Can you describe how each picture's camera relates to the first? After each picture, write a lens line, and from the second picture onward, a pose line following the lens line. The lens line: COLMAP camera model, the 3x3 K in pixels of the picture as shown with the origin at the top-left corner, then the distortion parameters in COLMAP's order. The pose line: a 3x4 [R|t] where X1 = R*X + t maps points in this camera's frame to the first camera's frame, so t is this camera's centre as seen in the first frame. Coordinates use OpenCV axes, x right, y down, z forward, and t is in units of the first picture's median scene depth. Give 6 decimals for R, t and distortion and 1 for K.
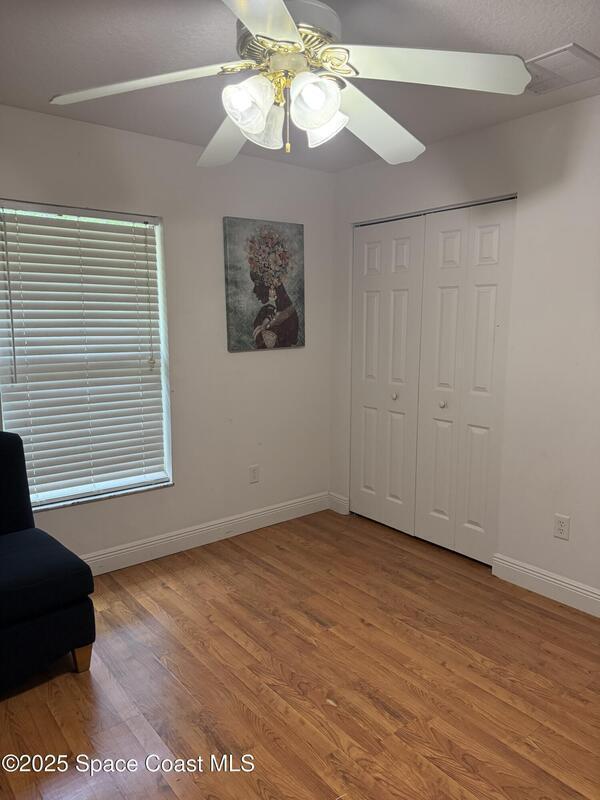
lens RADIAL K [[569.2, 0, 294.2], [0, 569.2, 400.3], [0, 0, 1]] dist [0.009807, -0.008664]
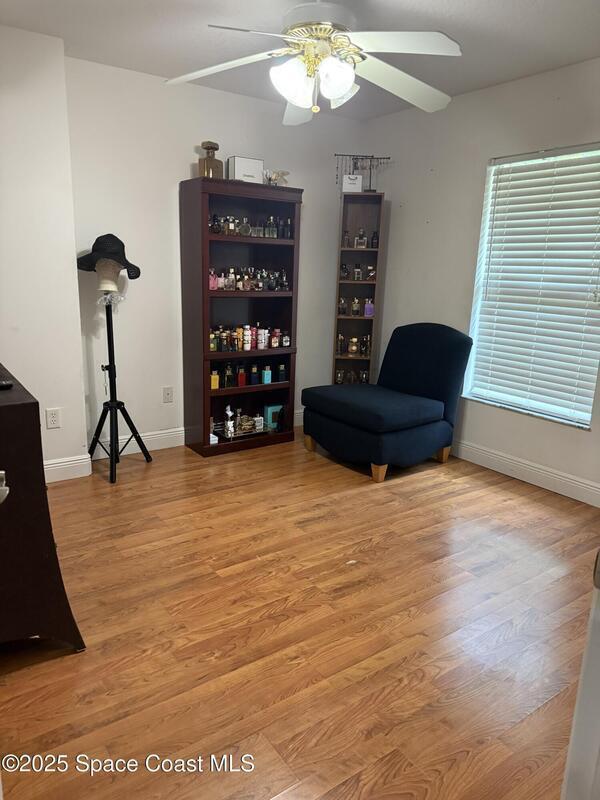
lens RADIAL K [[569.2, 0, 301.2], [0, 569.2, 398.2], [0, 0, 1]] dist [0.009807, -0.008664]
pose [[-0.054908, 0.221002, -0.973727, 0.993758], [-0.177776, 0.957453, 0.227333, -0.043734], [0.982538, 0.185587, -0.013283, 0.730787]]
